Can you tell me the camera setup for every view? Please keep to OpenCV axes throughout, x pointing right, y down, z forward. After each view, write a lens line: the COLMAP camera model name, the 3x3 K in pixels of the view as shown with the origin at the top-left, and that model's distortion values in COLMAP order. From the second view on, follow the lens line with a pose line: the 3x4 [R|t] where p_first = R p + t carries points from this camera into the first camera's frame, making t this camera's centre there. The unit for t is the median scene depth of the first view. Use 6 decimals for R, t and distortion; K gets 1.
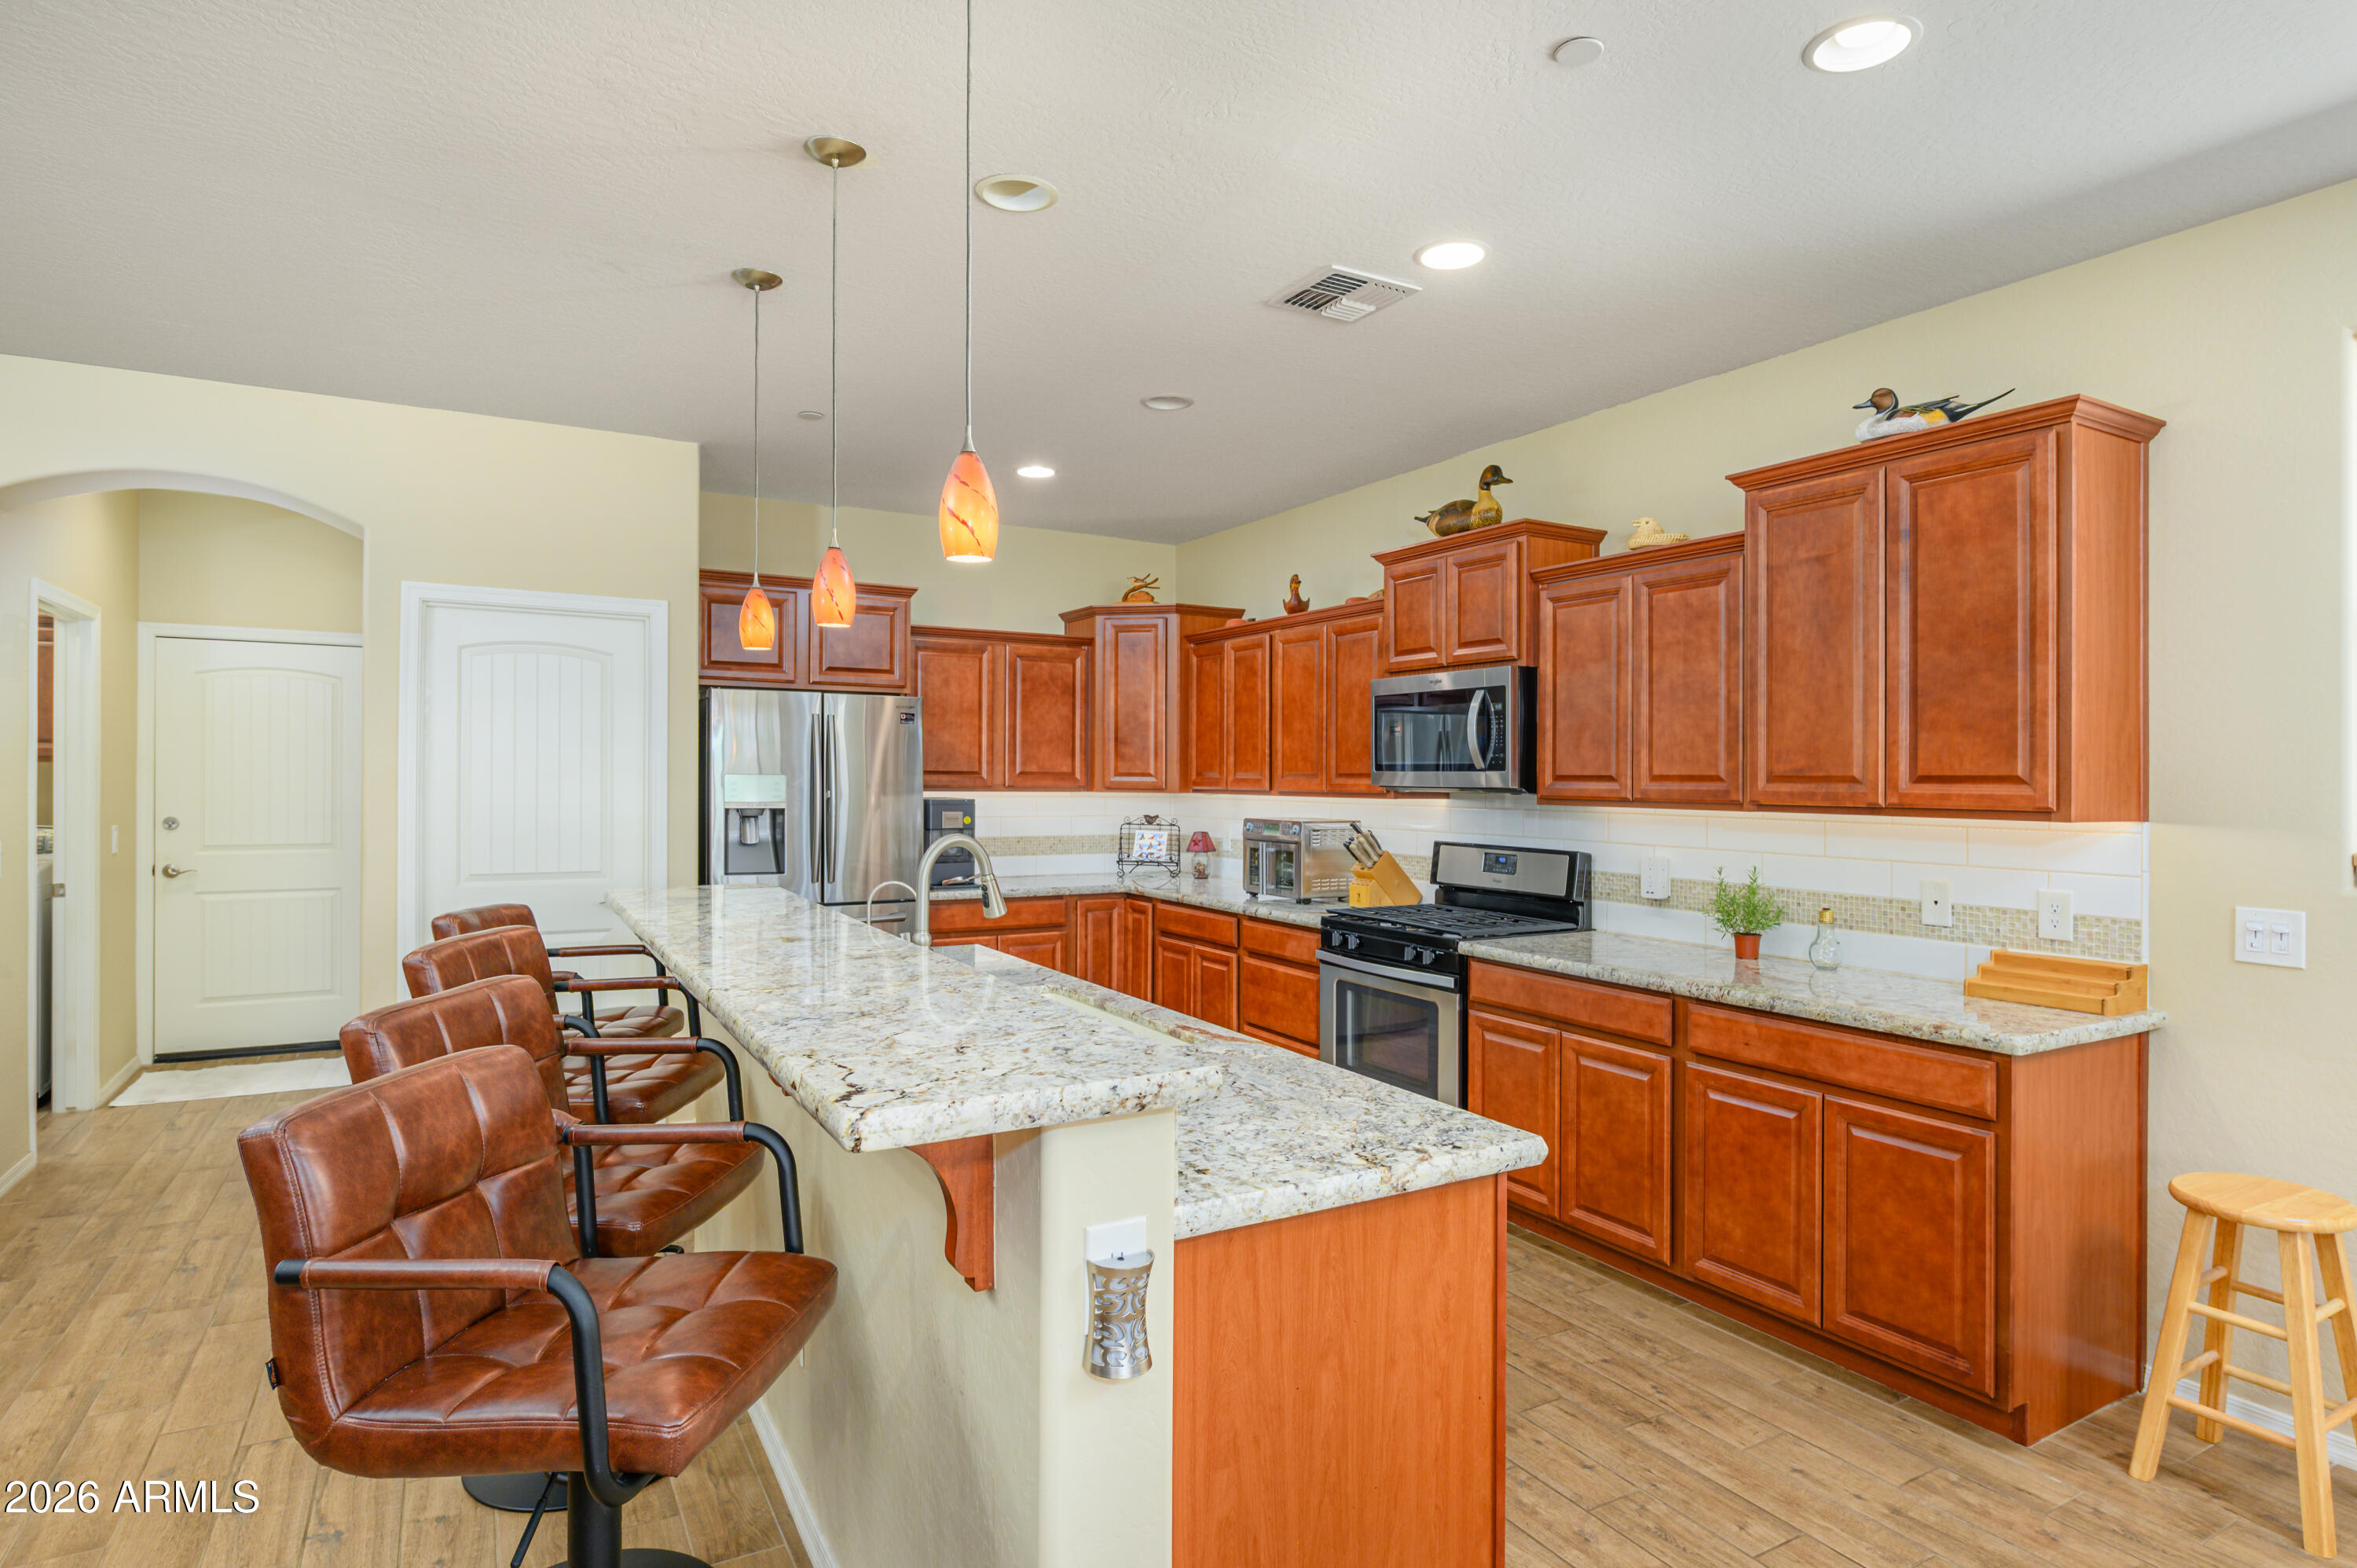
lens RADIAL K [[1240.1, 0, 1173.3], [0, 1240.1, 786.6], [0, 0, 1]] dist [0.004077, 0.003188]
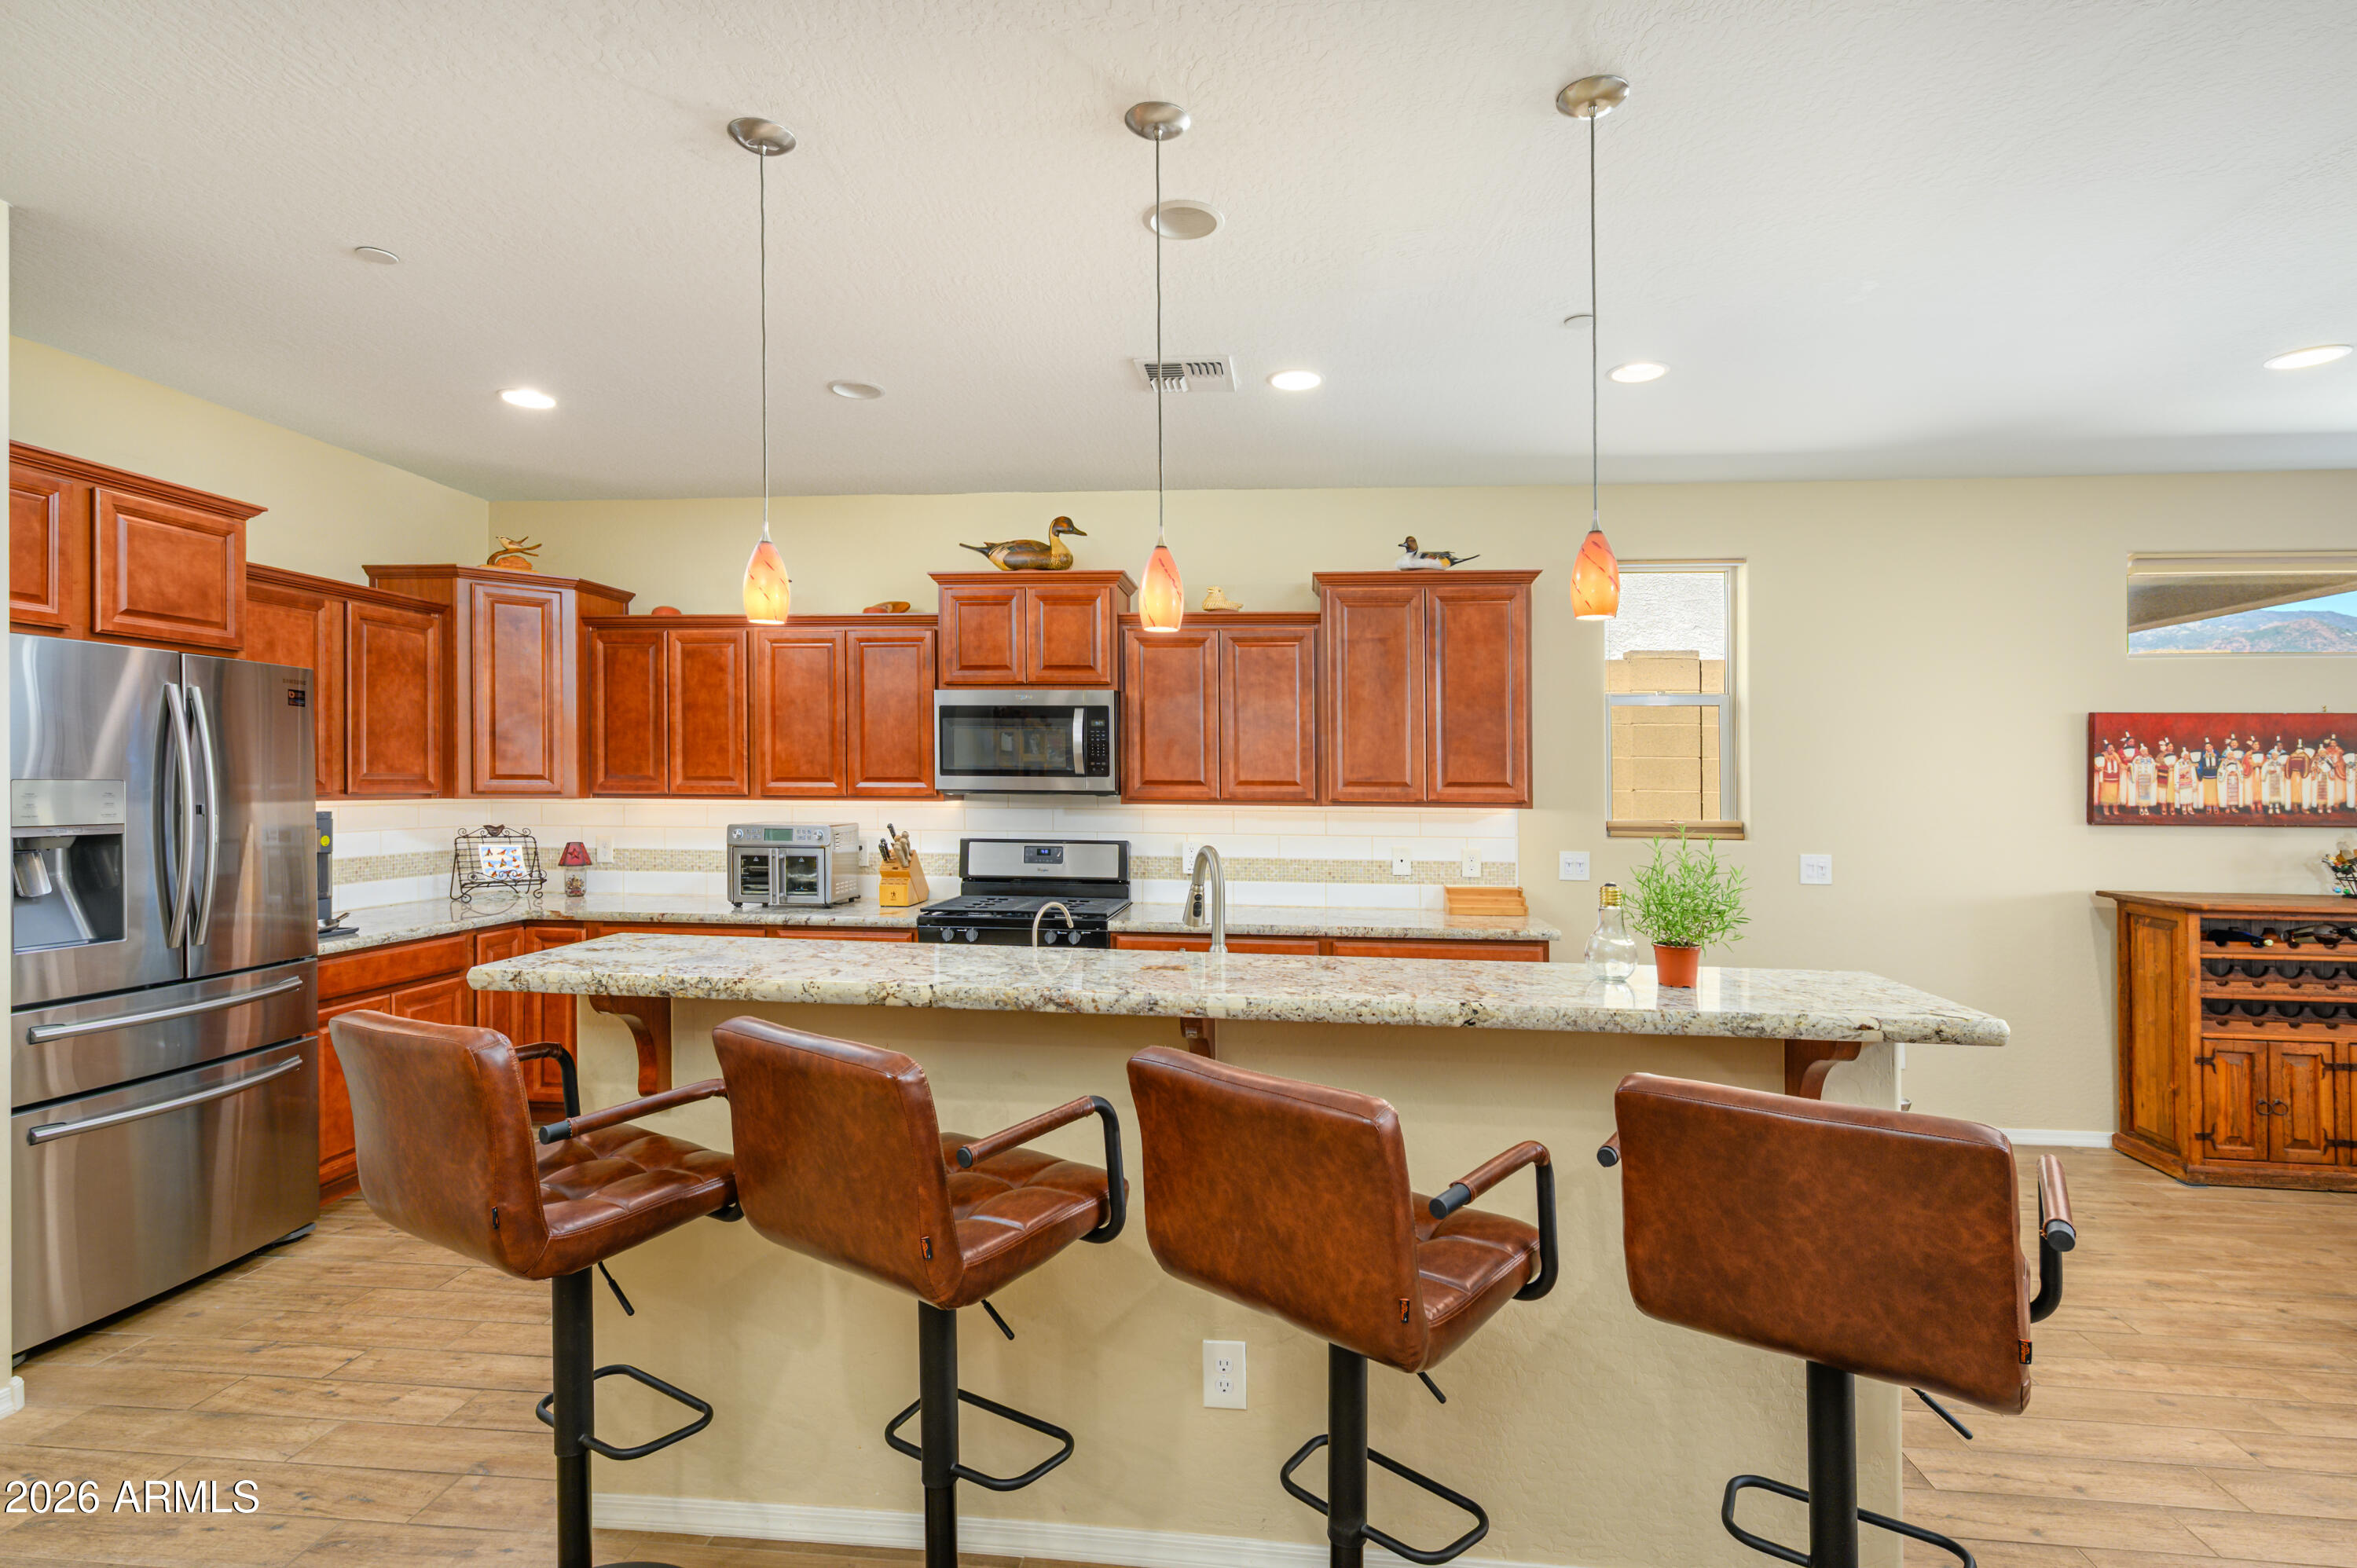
lens RADIAL K [[1165.7, 0, 1154.8], [0, 1165.7, 768.5], [0, 0, 1]] dist [0.009633, 0.001206]
pose [[0.588162, 0.004301, 0.808732, -0.643532], [0.003469, 0.999963, -0.007841, -0.011955], [-0.808736, 0.007417, 0.588125, 0.307901]]
